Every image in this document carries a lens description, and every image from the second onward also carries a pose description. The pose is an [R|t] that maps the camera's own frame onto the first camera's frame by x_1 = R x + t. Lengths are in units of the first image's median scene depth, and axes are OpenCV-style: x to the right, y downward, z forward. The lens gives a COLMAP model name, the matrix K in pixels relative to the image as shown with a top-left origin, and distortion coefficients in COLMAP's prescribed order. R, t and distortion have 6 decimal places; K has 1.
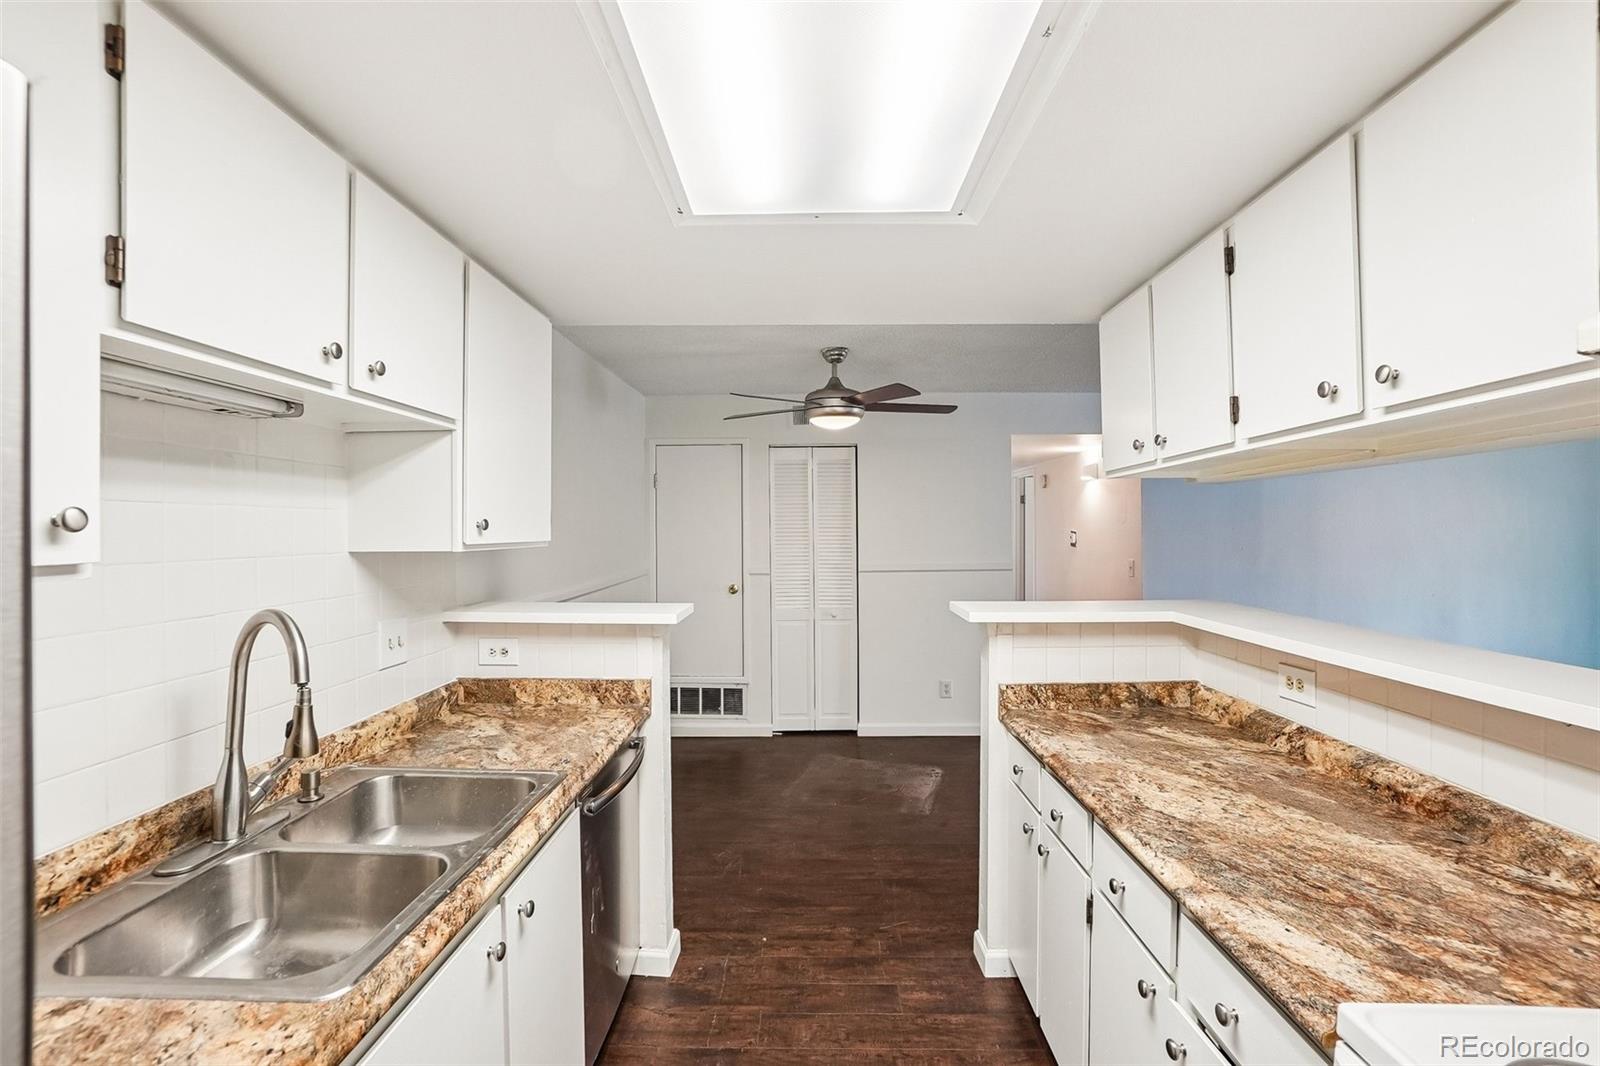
lens RADIAL K [[707.2, 0, 821.0], [0, 707.2, 530.0], [0, 0, 1]] dist [-0.061661, 0.019834]
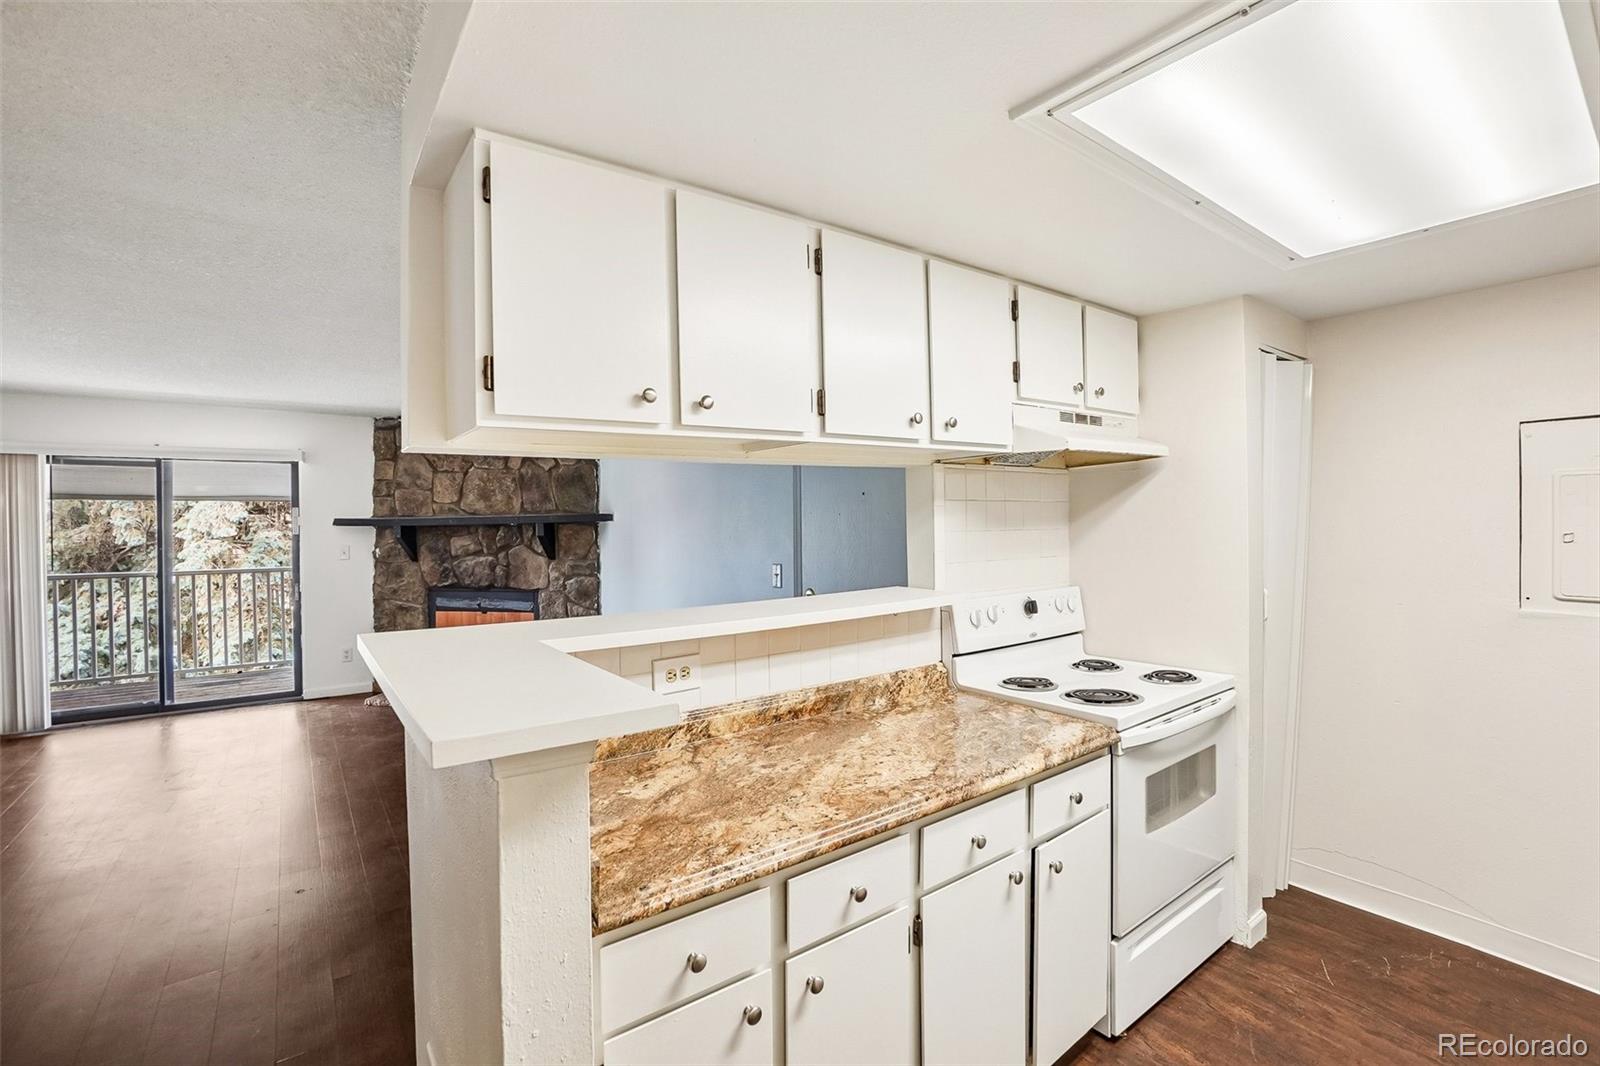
lens RADIAL K [[707.2, 0, 791.8], [0, 707.2, 524.3], [0, 0, 1]] dist [-0.061661, 0.019834]
pose [[-0.582457, 0.003149, 0.812856, -0.269781], [0.014596, 0.999872, 0.006585, 0.005919], [-0.812731, 0.015700, -0.582428, 1.733645]]
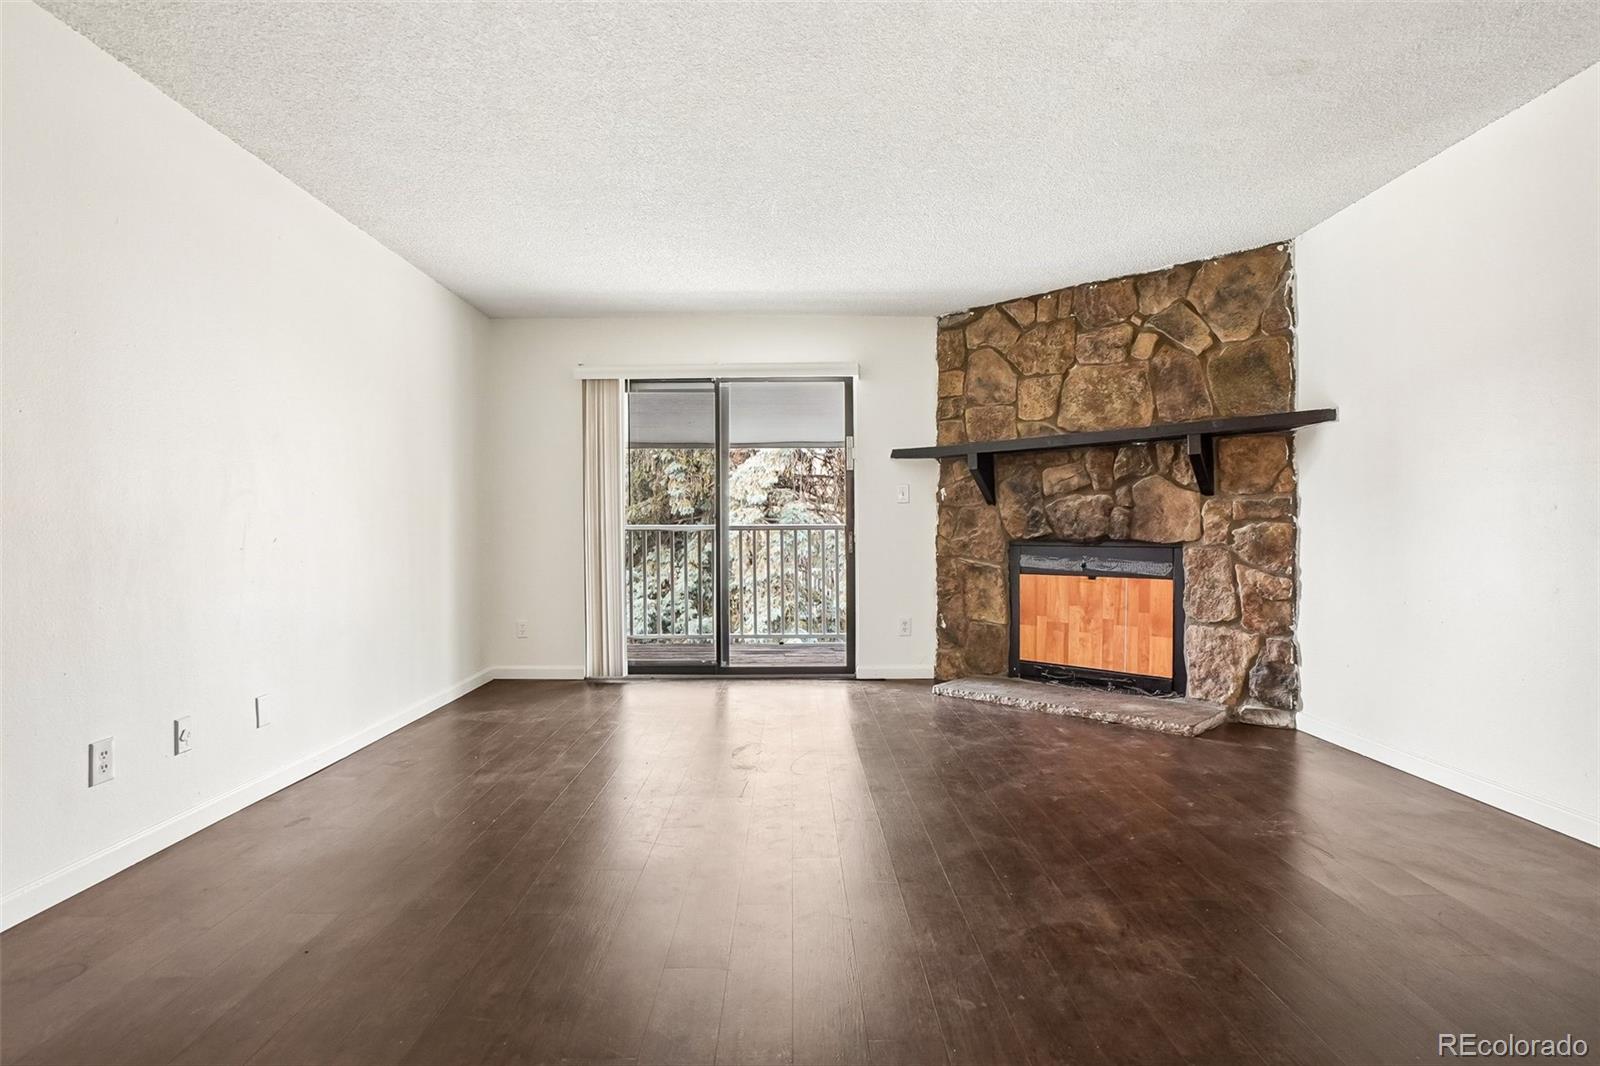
lens RADIAL K [[830.0, 0, 807.3], [0, 830.0, 519.9], [0, 0, 1]] dist [-0.029921, 0.014988]
pose [[-0.005474, 0.001229, 0.999984, 0.882465], [0.014682, 0.999892, -0.001148, 0.304879], [-0.999877, 0.014676, -0.005491, 1.997927]]
